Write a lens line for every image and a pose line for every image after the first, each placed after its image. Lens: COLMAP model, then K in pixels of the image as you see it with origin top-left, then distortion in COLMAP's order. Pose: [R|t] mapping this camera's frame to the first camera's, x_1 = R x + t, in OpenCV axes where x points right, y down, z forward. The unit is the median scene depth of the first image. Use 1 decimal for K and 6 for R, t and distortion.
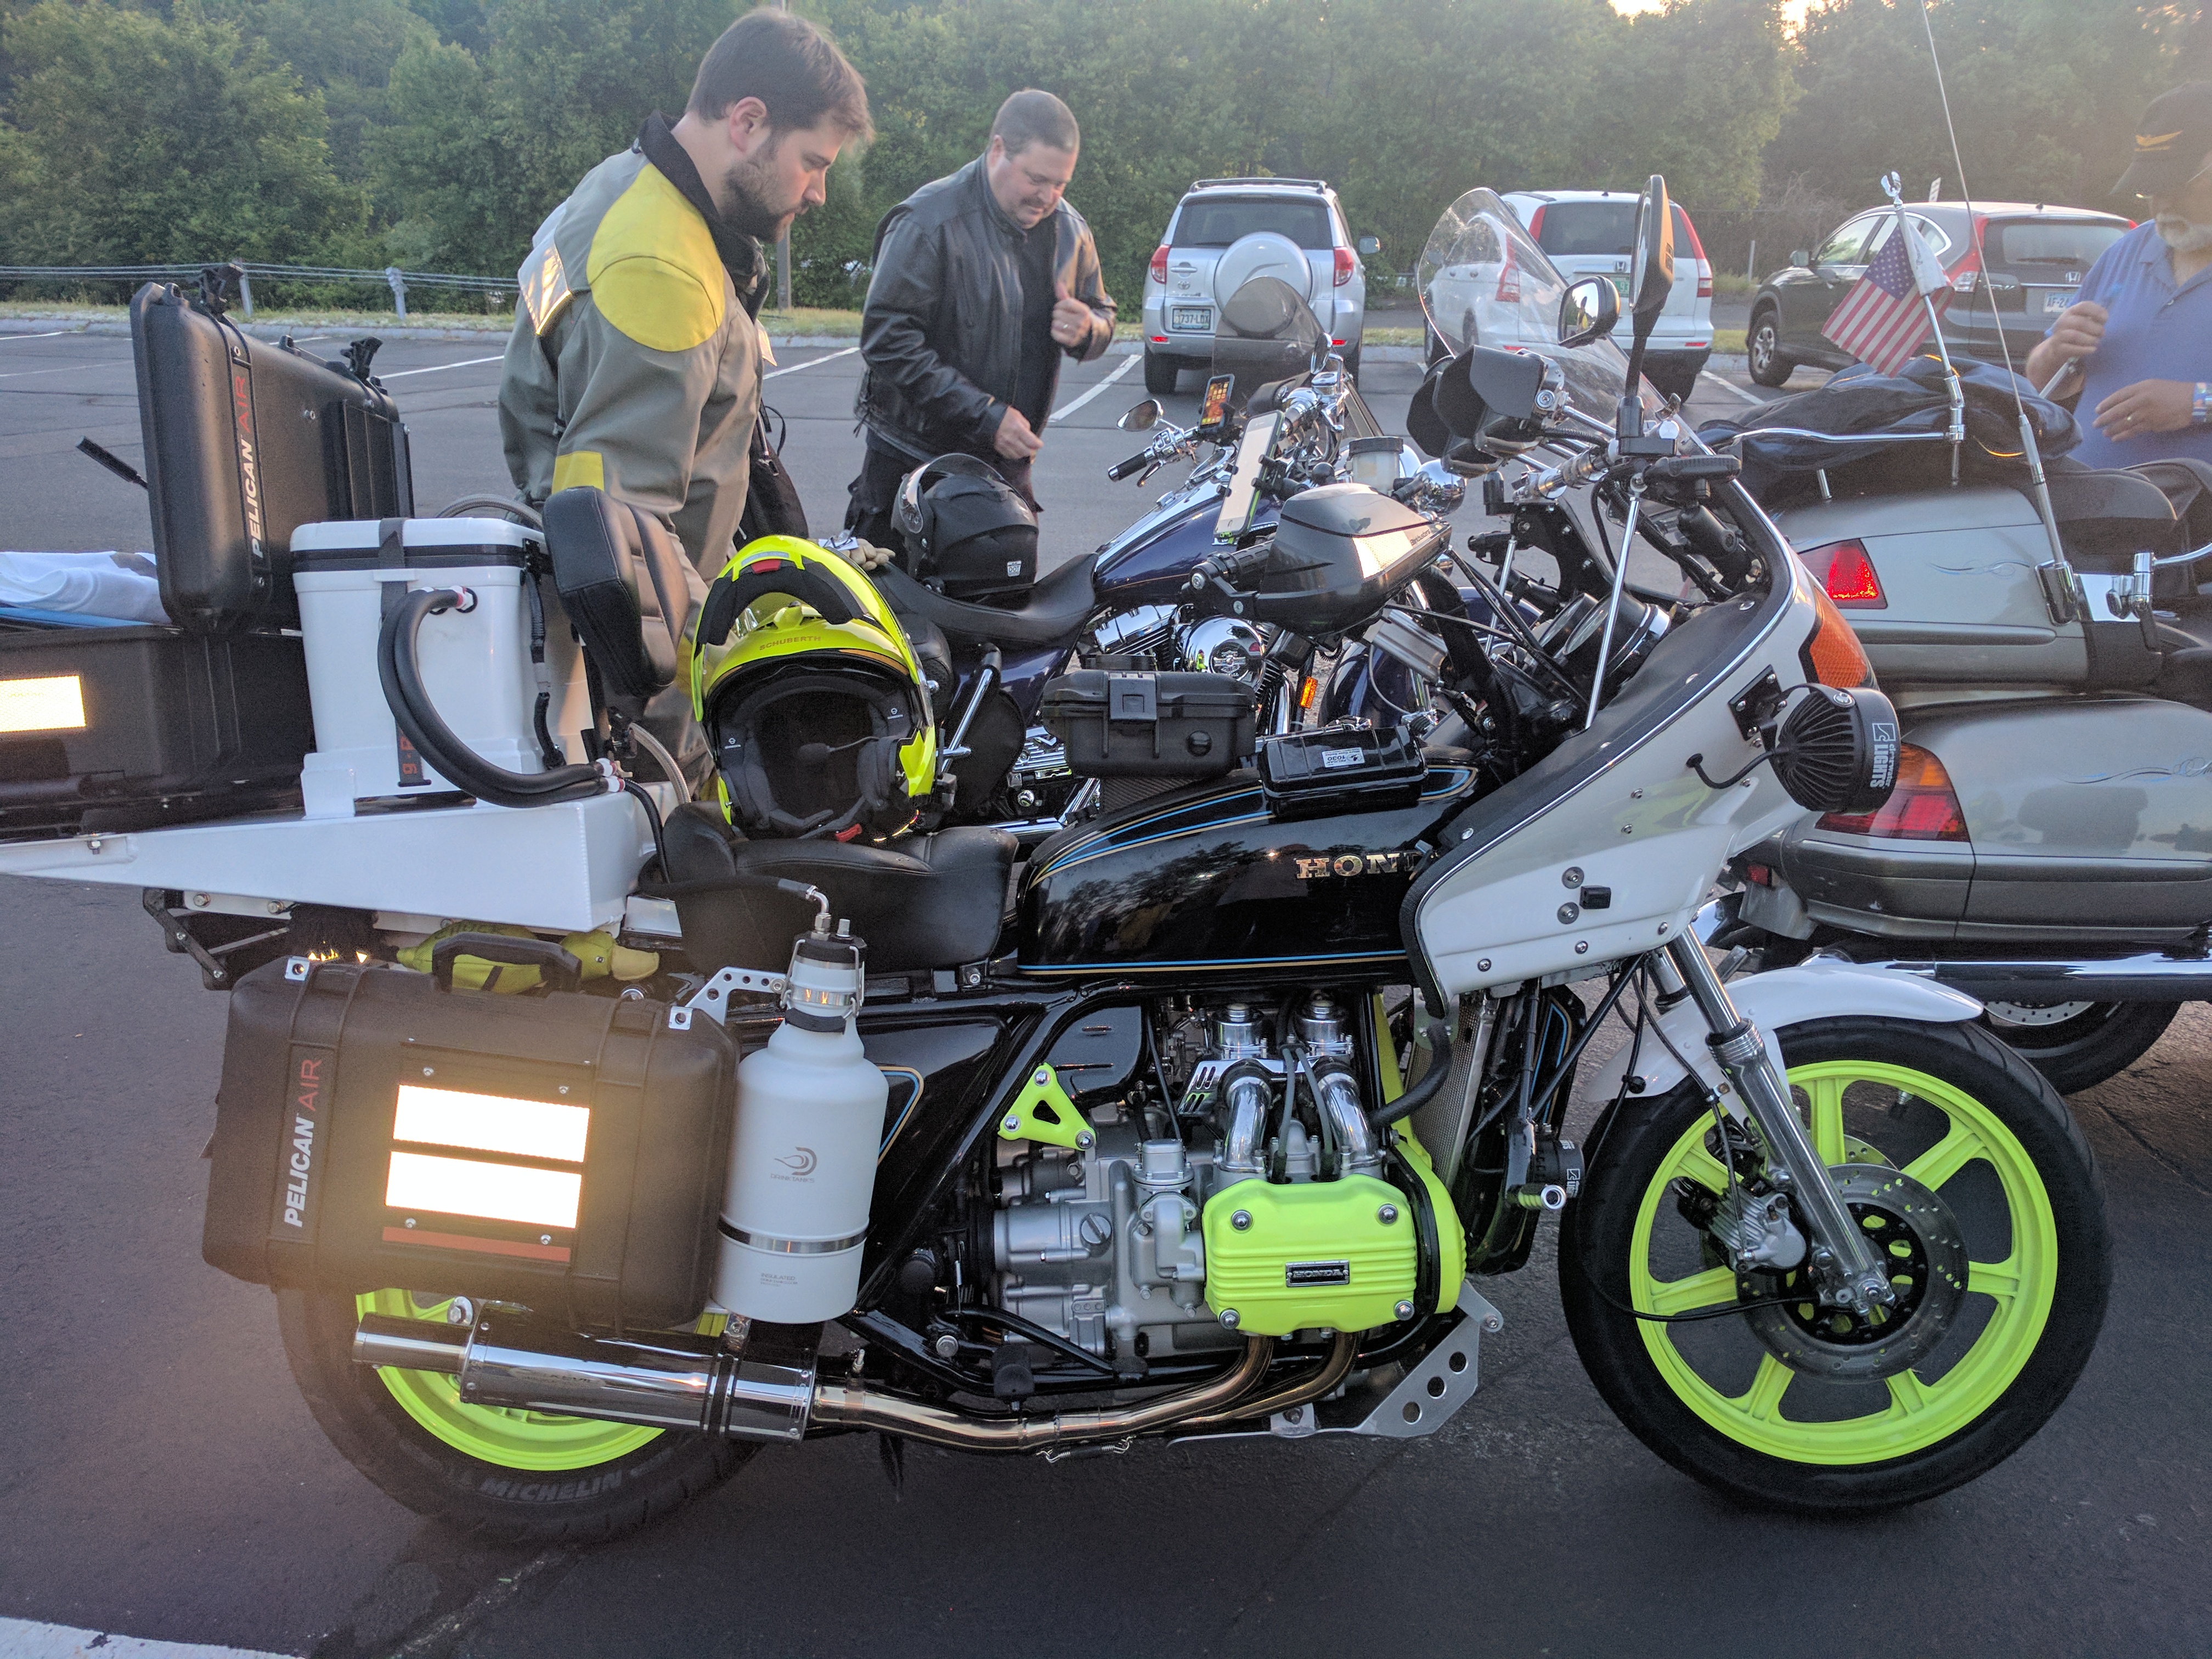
lens RADIAL K [[1668.2, 0, 1126.7], [0, 1668.2, 831.1], [0, 0, 1]] dist [-0.013465, 0.021118]
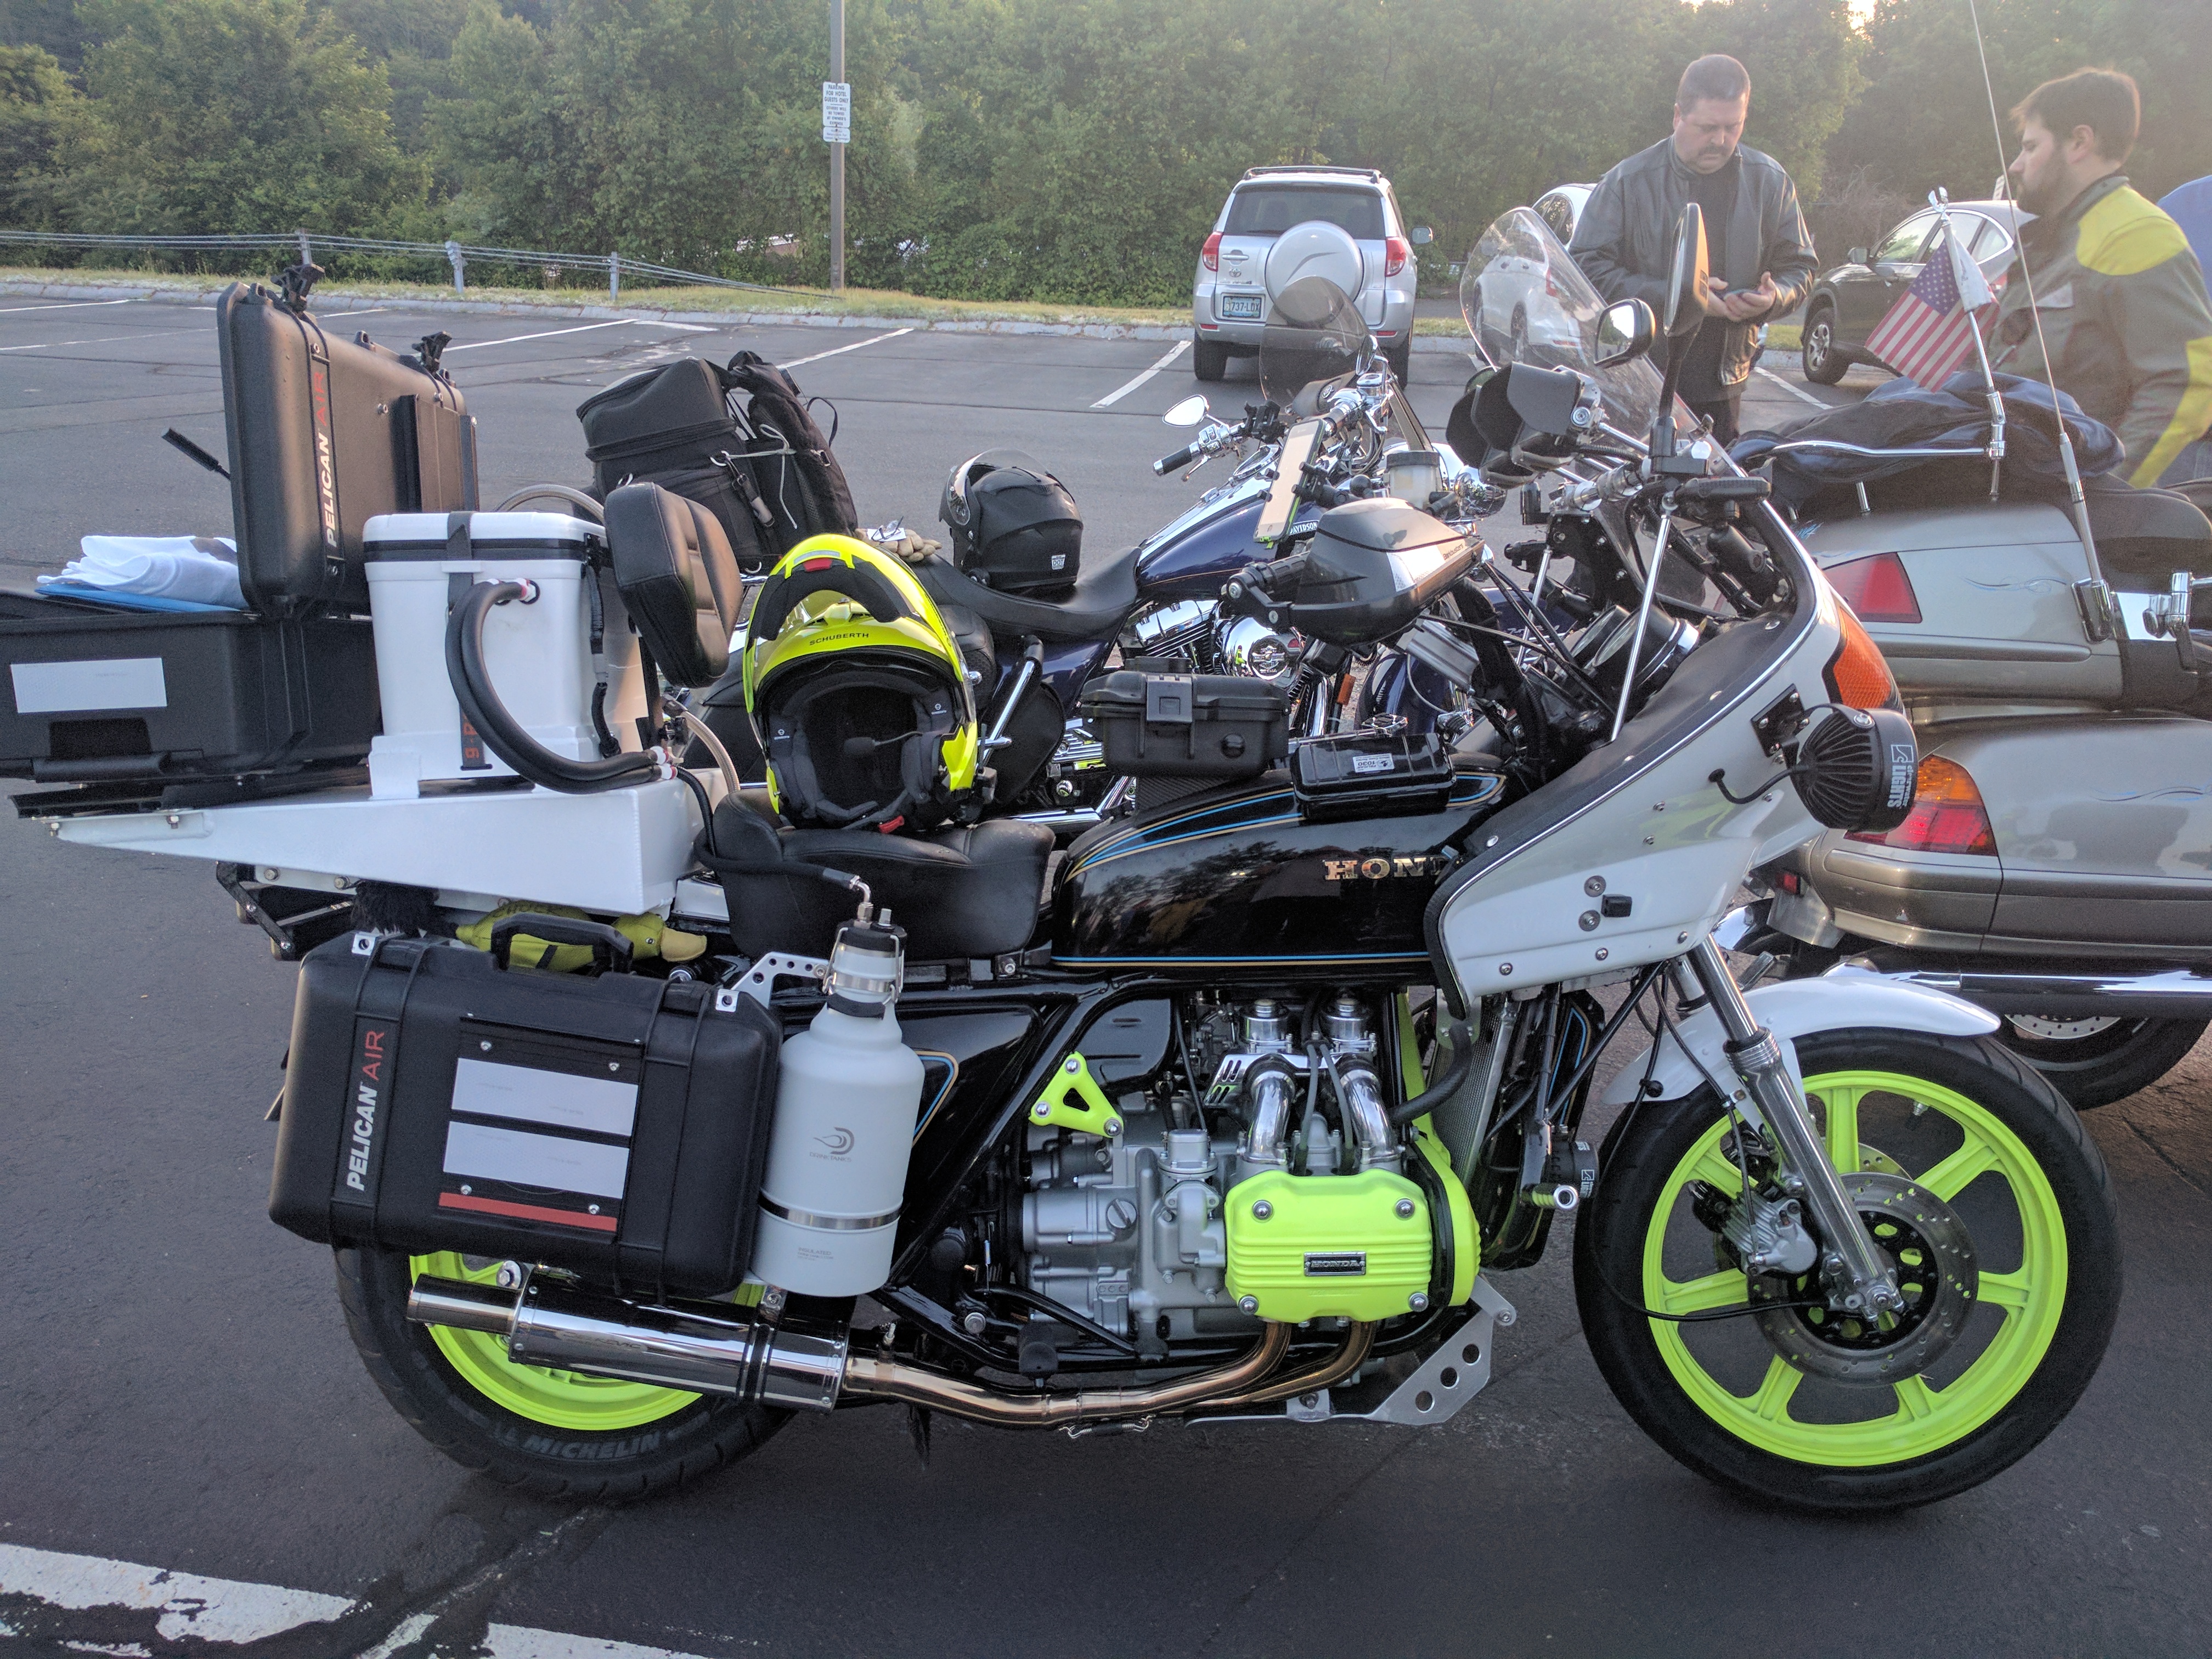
lens RADIAL K [[1668.2, 0, 1123.5], [0, 1668.2, 830.9], [0, 0, 1]] dist [-0.013465, 0.021118]
pose [[0.999397, 0.023981, -0.025121, 0.002780], [-0.023728, 0.999665, 0.010320, -0.008663], [0.025360, -0.009718, 0.999631, -0.027560]]
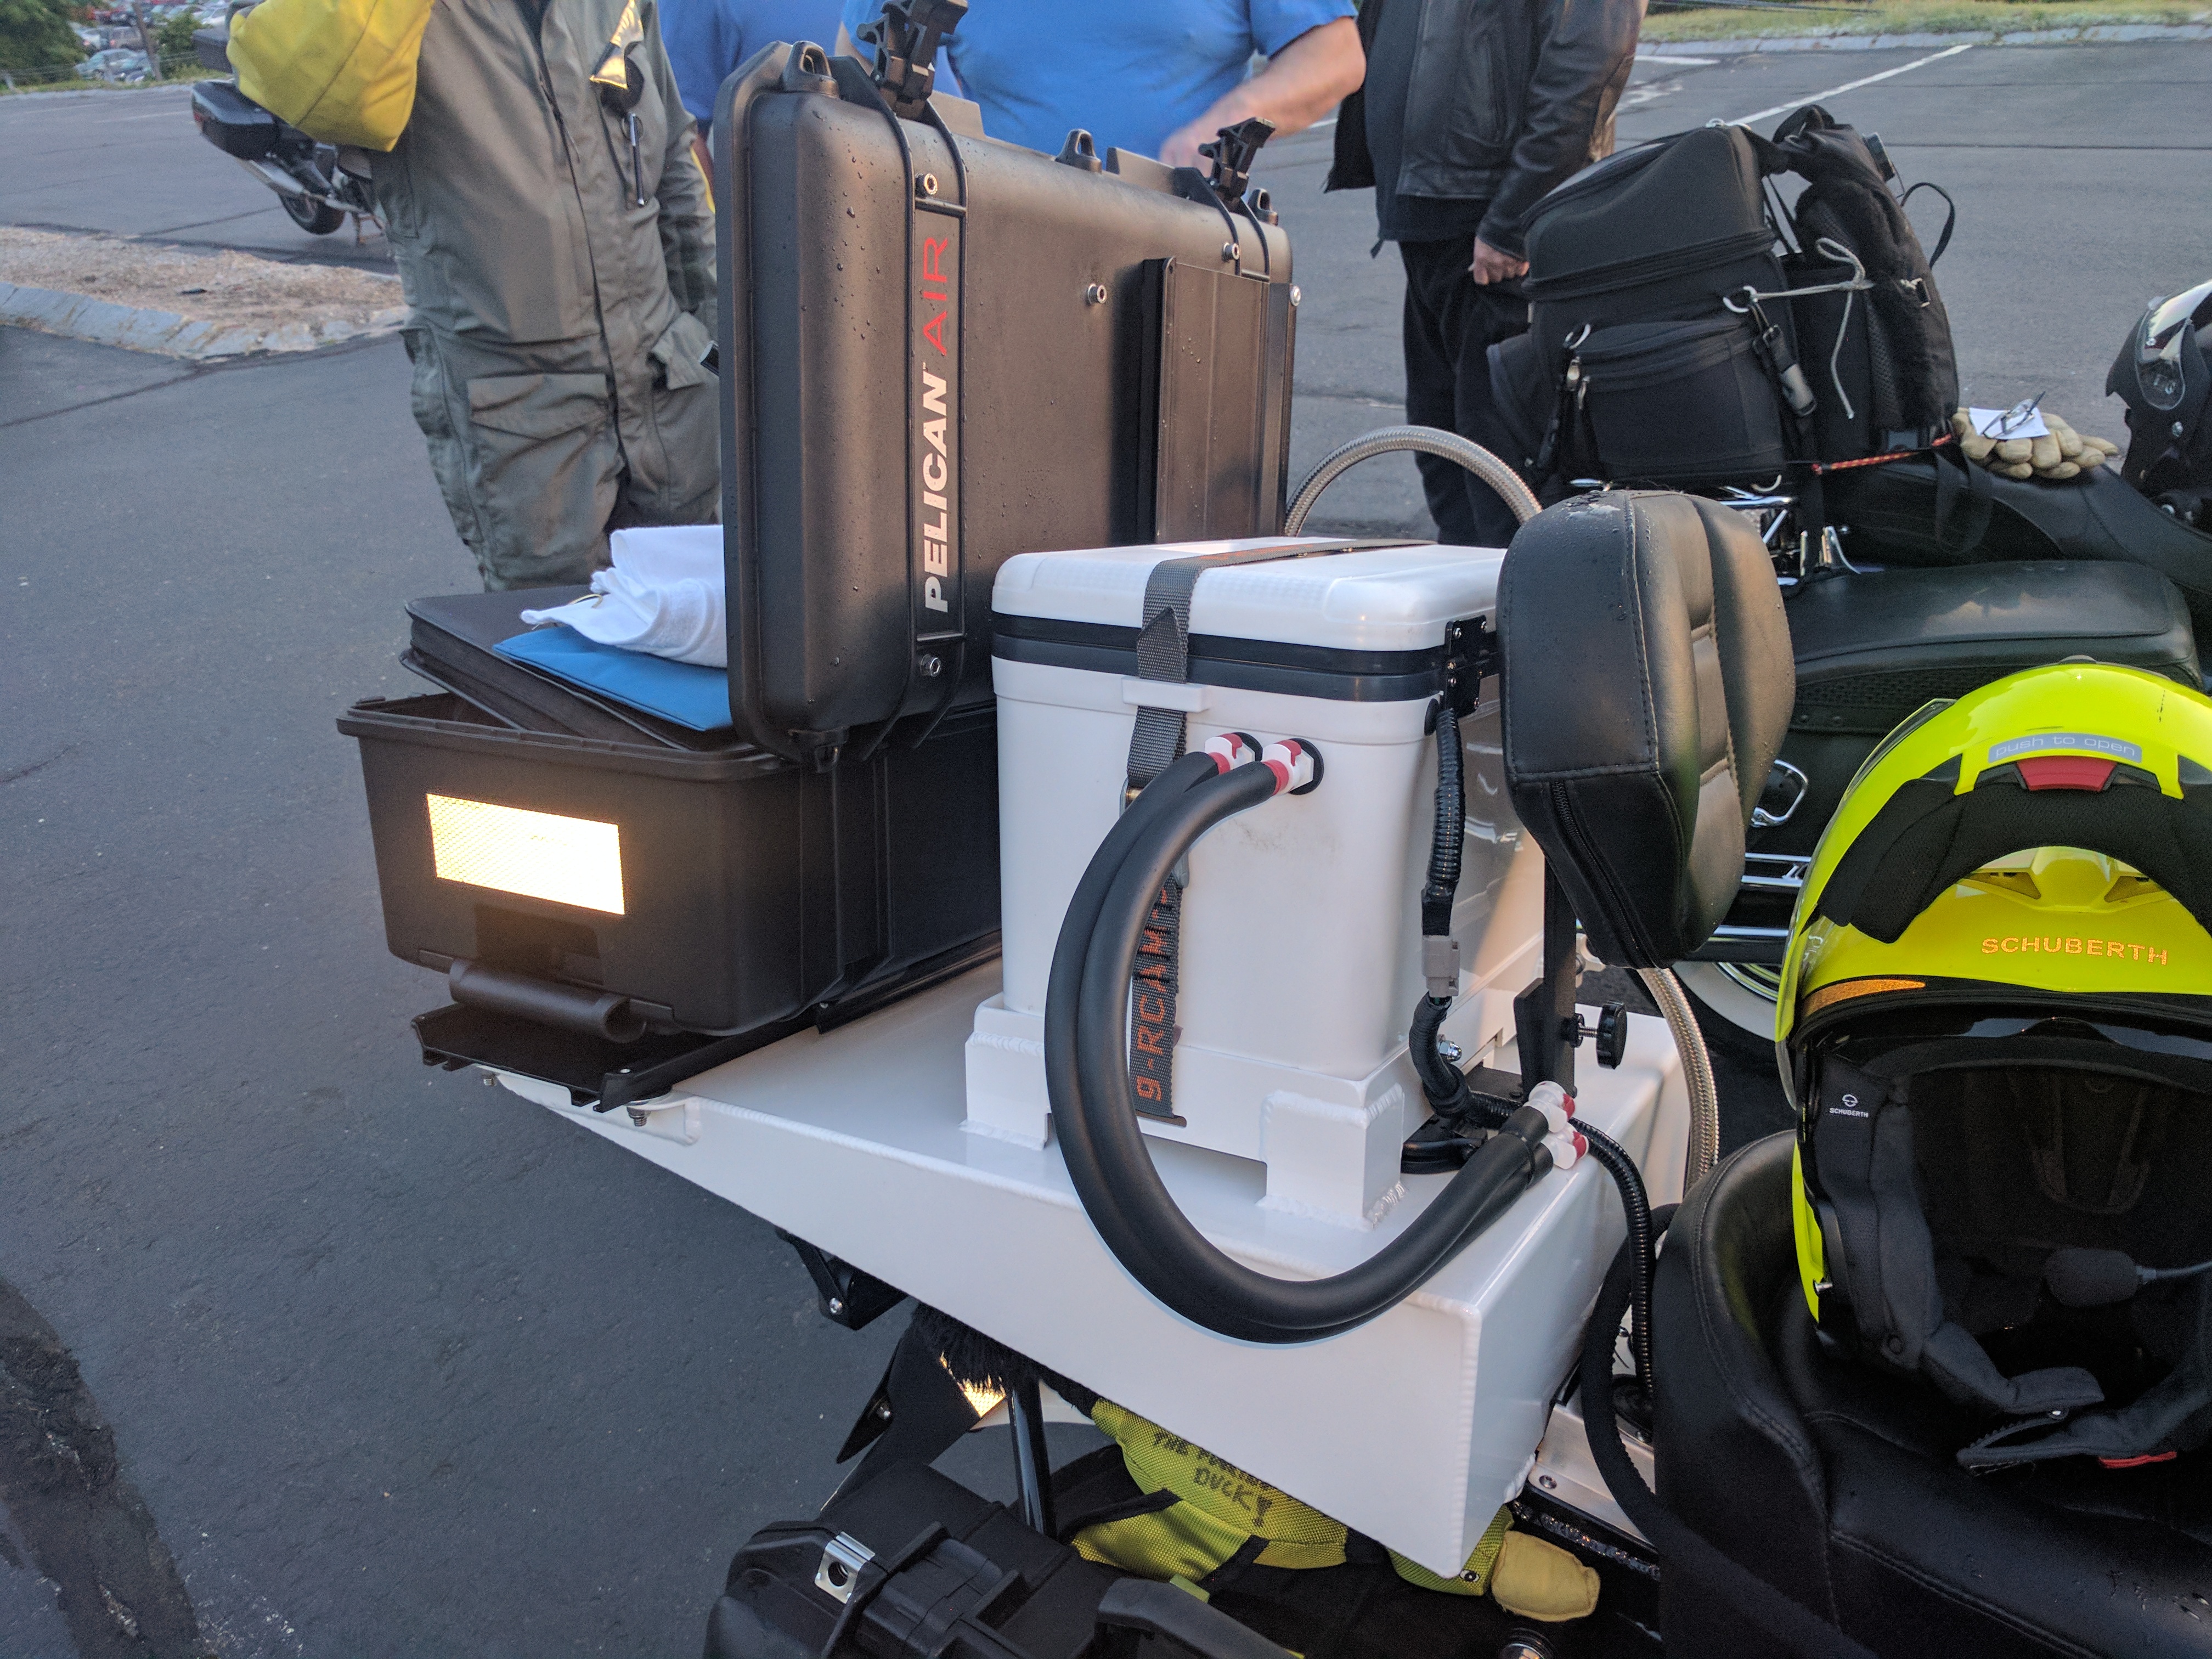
lens RADIAL K [[1668.2, 0, 1103.3], [0, 1668.2, 834.3], [0, 0, 1]] dist [-0.013465, 0.021118]
pose [[0.836317, 0.193504, -0.512962, -0.195248], [-0.111650, 0.976147, 0.186201, -0.183378], [0.536757, -0.098450, 0.837973, 0.556676]]
